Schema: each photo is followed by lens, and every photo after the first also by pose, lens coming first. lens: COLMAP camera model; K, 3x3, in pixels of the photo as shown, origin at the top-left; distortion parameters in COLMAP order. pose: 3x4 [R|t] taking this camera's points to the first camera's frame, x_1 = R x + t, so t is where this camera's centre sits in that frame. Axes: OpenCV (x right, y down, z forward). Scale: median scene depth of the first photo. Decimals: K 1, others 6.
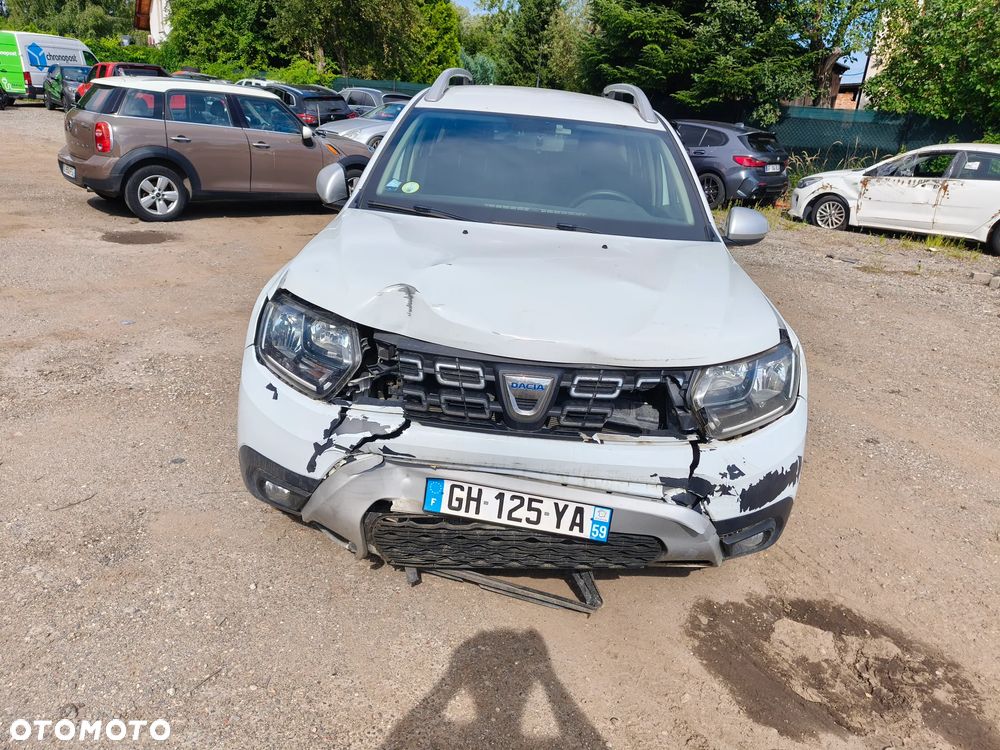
lens RADIAL K [[707.9, 0, 500.0], [0, 707.9, 375.0], [0, 0, 1]] dist [0.001169, 0.000356]
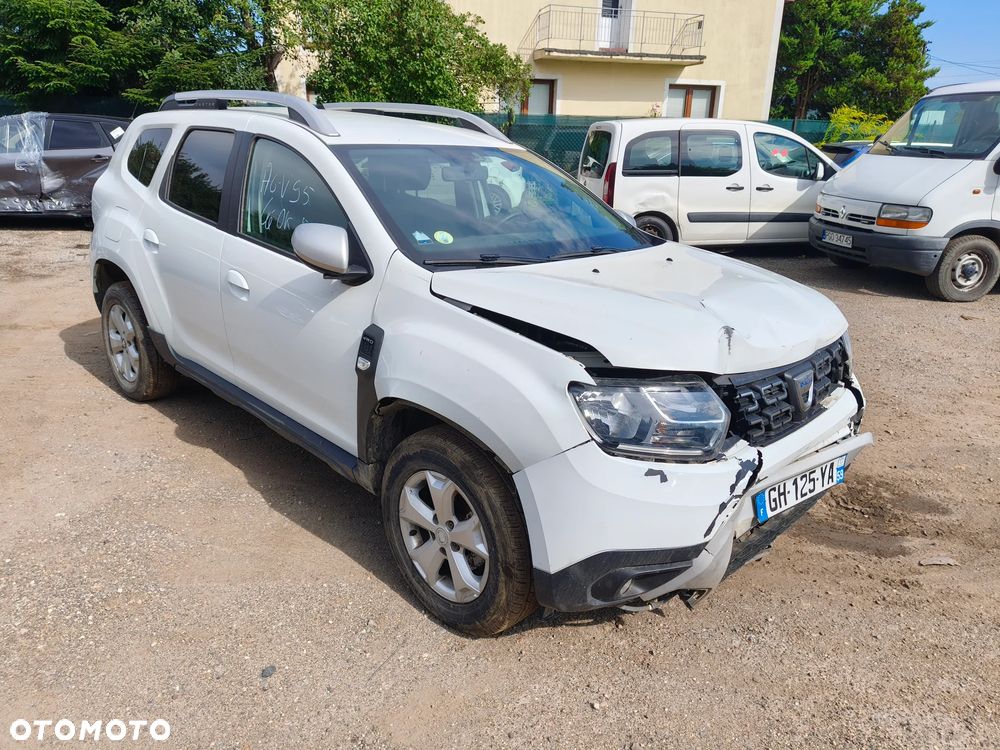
lens RADIAL K [[696.1, 0, 500.0], [0, 696.1, 375.0], [0, 0, 1]] dist [0.055103, -0.063575]
pose [[0.672776, -0.294284, 0.678800, -0.912873], [0.283074, 0.950065, 0.131326, -0.244907], [-0.683551, 0.103798, 0.722485, 0.414474]]
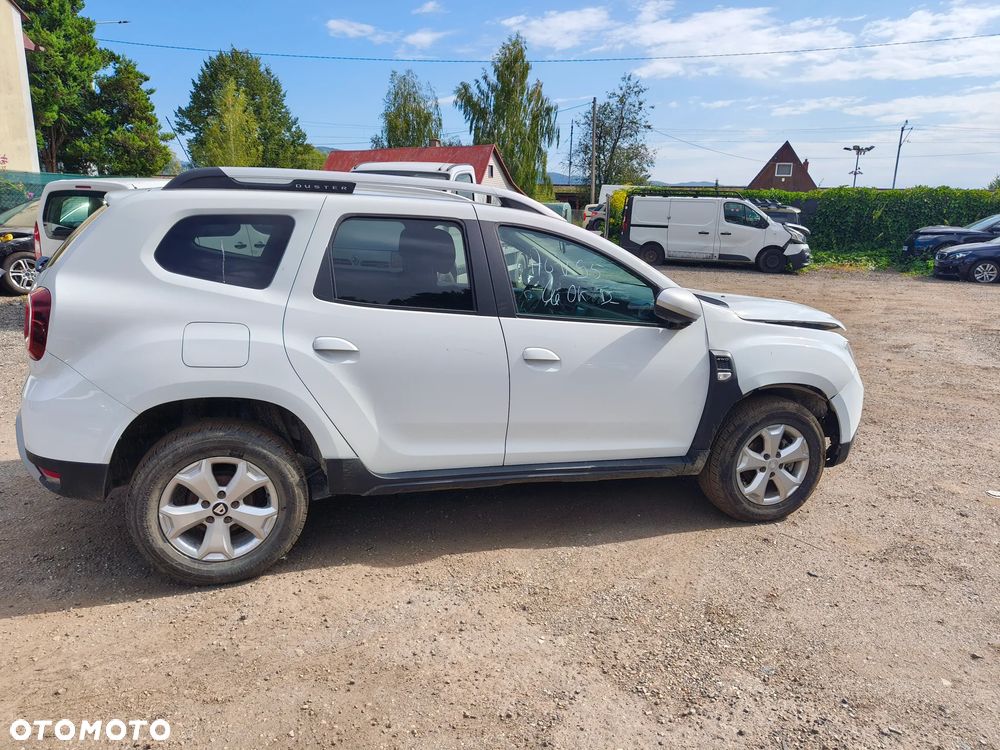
lens RADIAL K [[696.8, 0, 489.3], [0, 696.8, 374.0], [0, 0, 1]] dist [0.046377, -0.040913]
pose [[-0.327375, -0.300445, 0.895856, -1.533087], [0.281842, 0.873894, 0.396074, -0.927741], [-0.901882, 0.382154, -0.201413, 2.054200]]
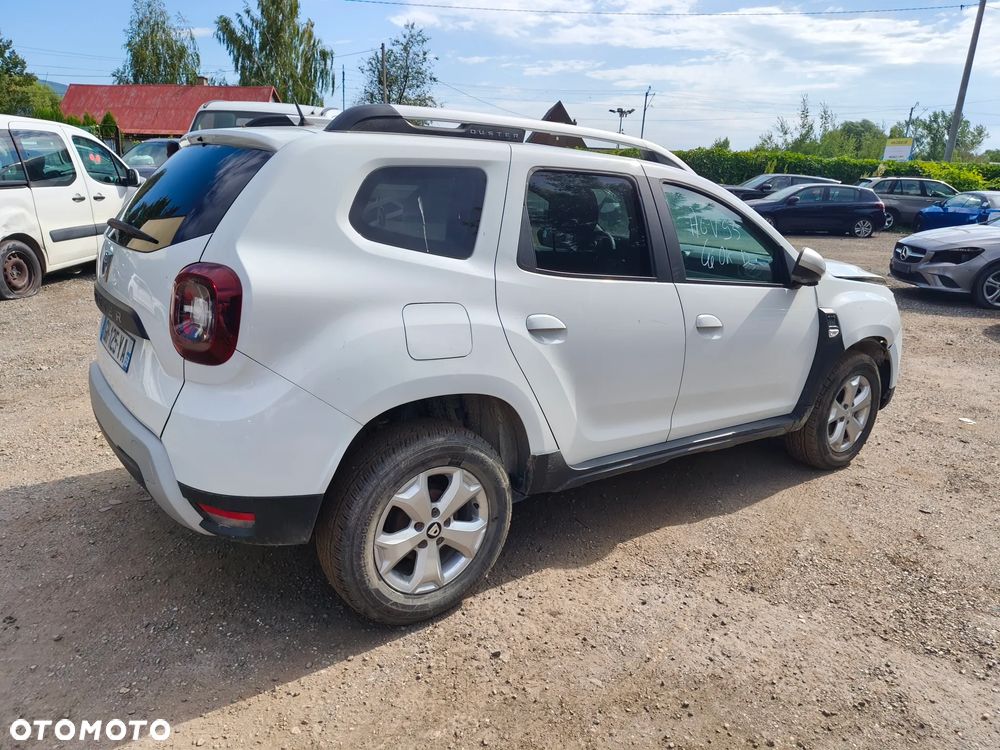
lens RADIAL K [[703.6, 0, 494.9], [0, 703.6, 367.5], [0, 0, 1]] dist [0.012809, -0.002913]
pose [[-0.607608, -0.315612, 0.728836, -1.057010], [0.187385, 0.834784, 0.517708, -1.072421], [-0.771816, 0.451137, -0.448081, 2.613616]]
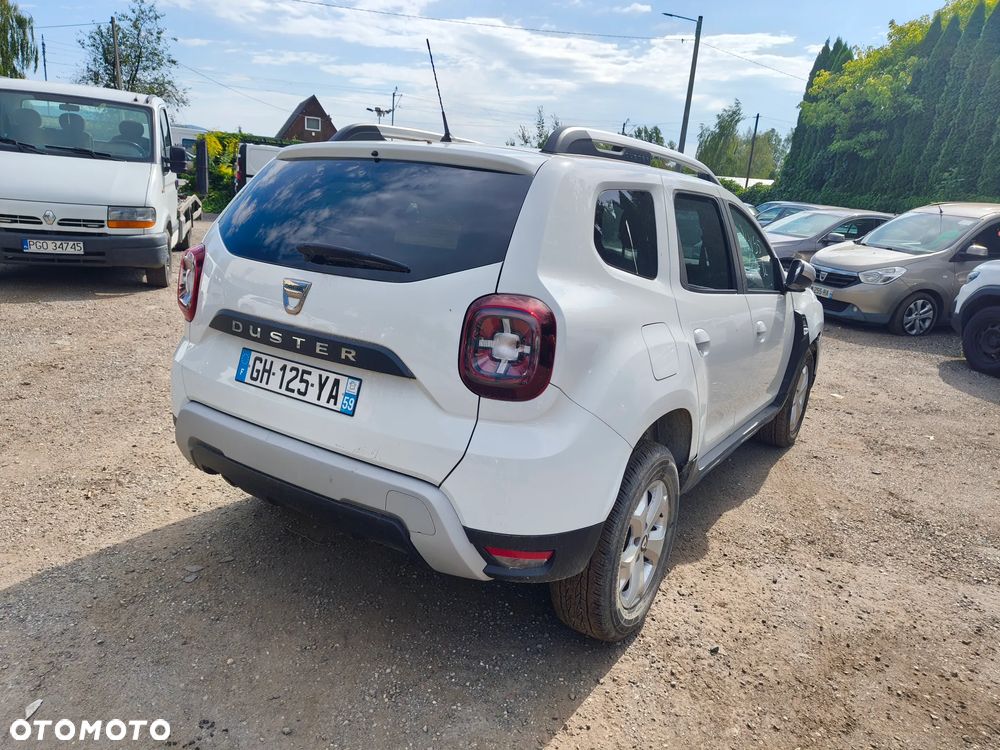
lens RADIAL K [[706.9, 0, 498.1], [0, 706.9, 372.9], [0, 0, 1]] dist [0.005222, -0.004361]
pose [[-0.836781, -0.273774, 0.474178, -0.577460], [0.051840, 0.822516, 0.566375, -1.184790], [-0.545078, 0.498513, -0.674073, 3.040395]]
